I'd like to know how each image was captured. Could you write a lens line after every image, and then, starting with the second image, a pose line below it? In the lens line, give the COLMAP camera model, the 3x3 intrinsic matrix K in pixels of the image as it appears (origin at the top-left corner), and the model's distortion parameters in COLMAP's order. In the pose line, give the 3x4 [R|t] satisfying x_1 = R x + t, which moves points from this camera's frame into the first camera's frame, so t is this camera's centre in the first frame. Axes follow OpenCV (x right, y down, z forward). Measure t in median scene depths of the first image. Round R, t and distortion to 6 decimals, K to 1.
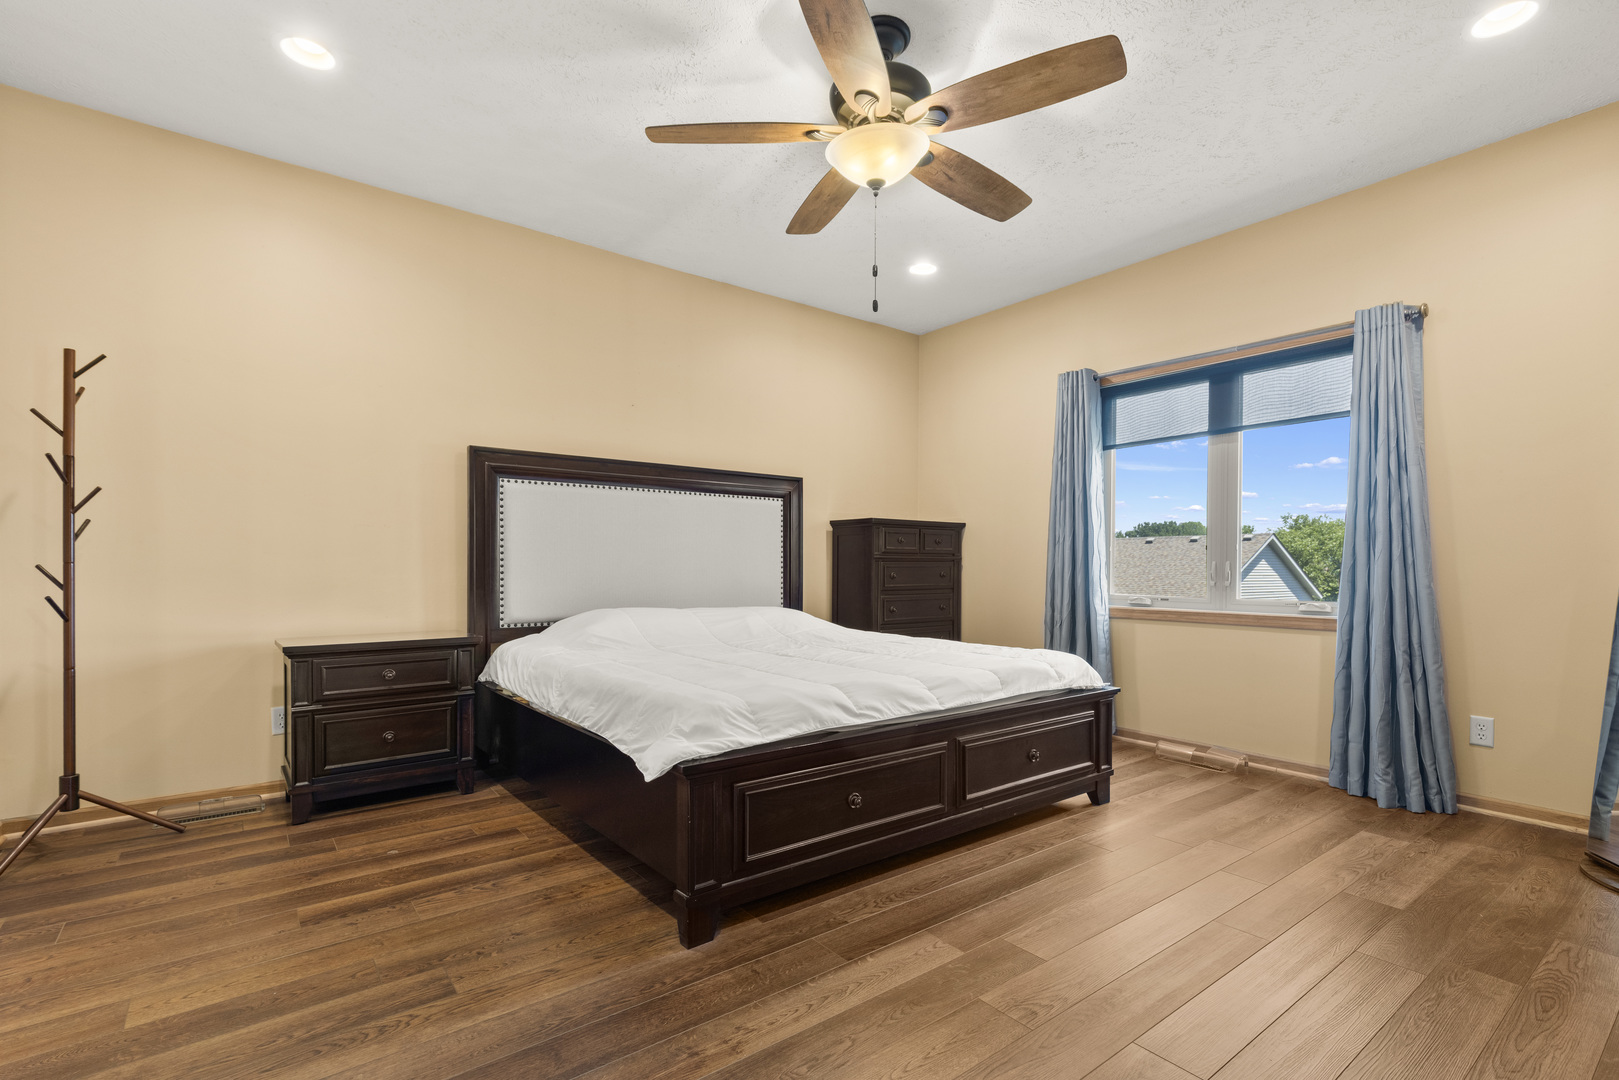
lens RADIAL K [[737.1, 0, 814.7], [0, 737.1, 557.1], [0, 0, 1]] dist [0.002716, 0.000131]
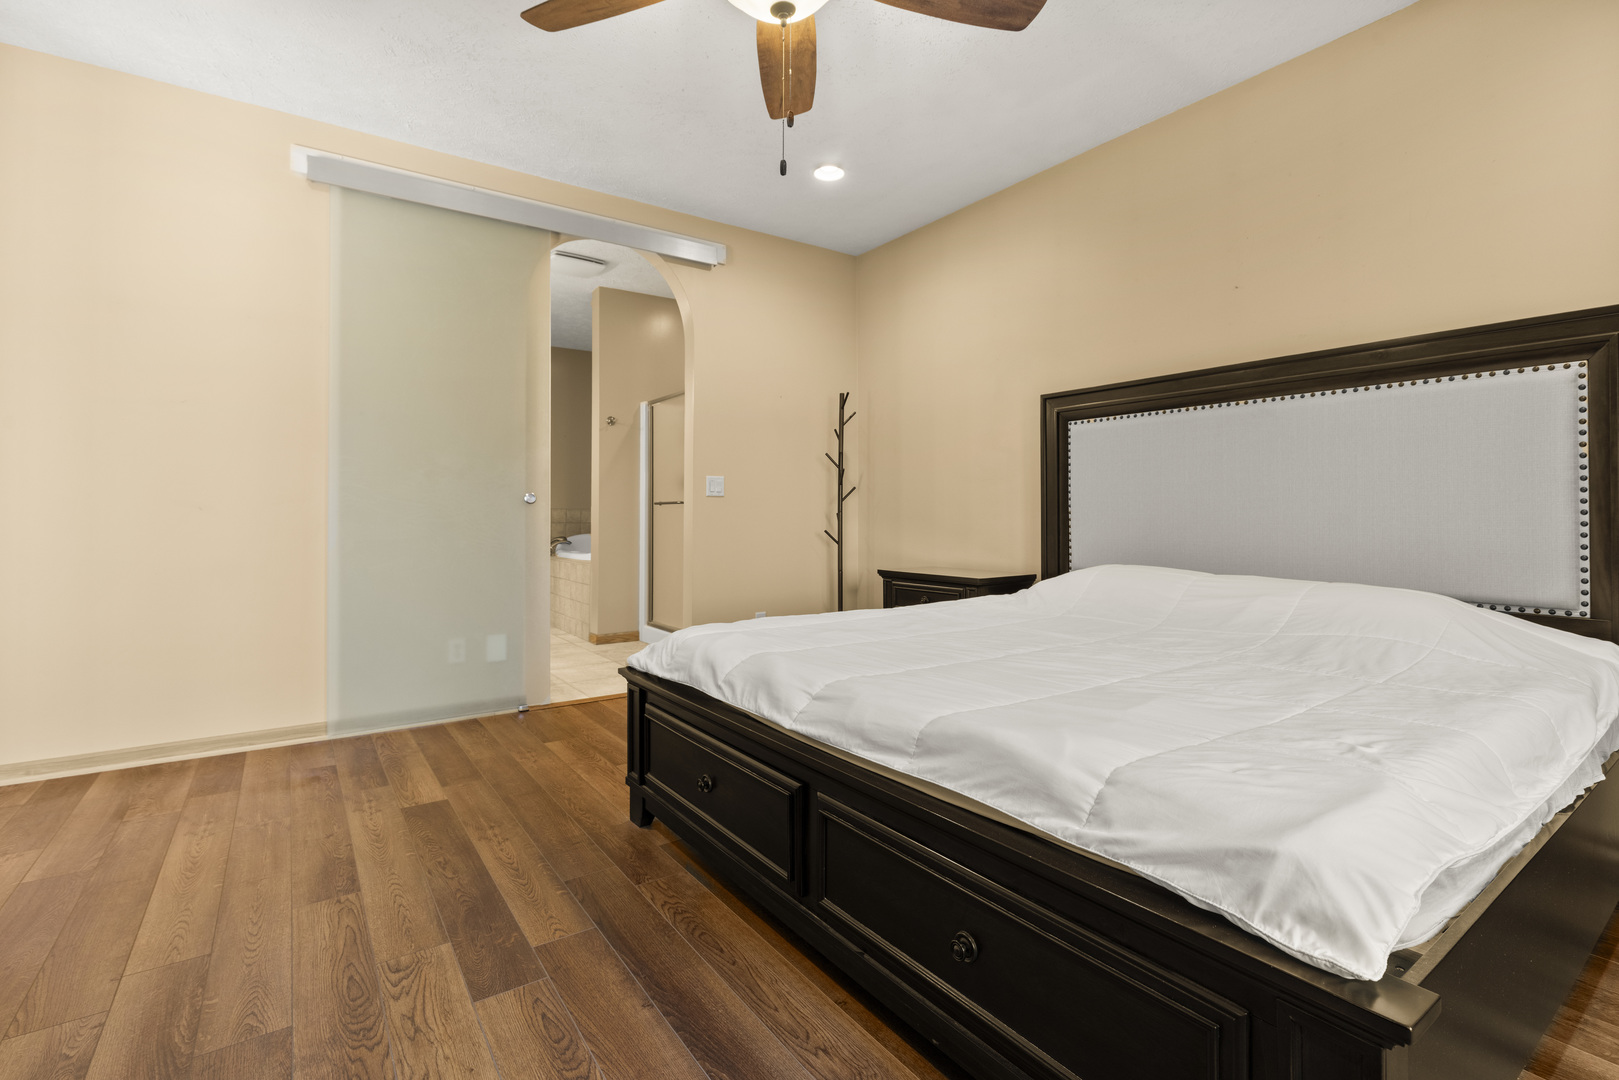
lens RADIAL K [[735.4, 0, 809.6], [0, 735.4, 507.7], [0, 0, 1]] dist [0.000506, -0.000020]
pose [[-0.042926, -0.008305, -0.999044, 1.012829], [0.020290, 0.999752, -0.009183, 0.015367], [0.998872, -0.020664, -0.042747, 1.290068]]
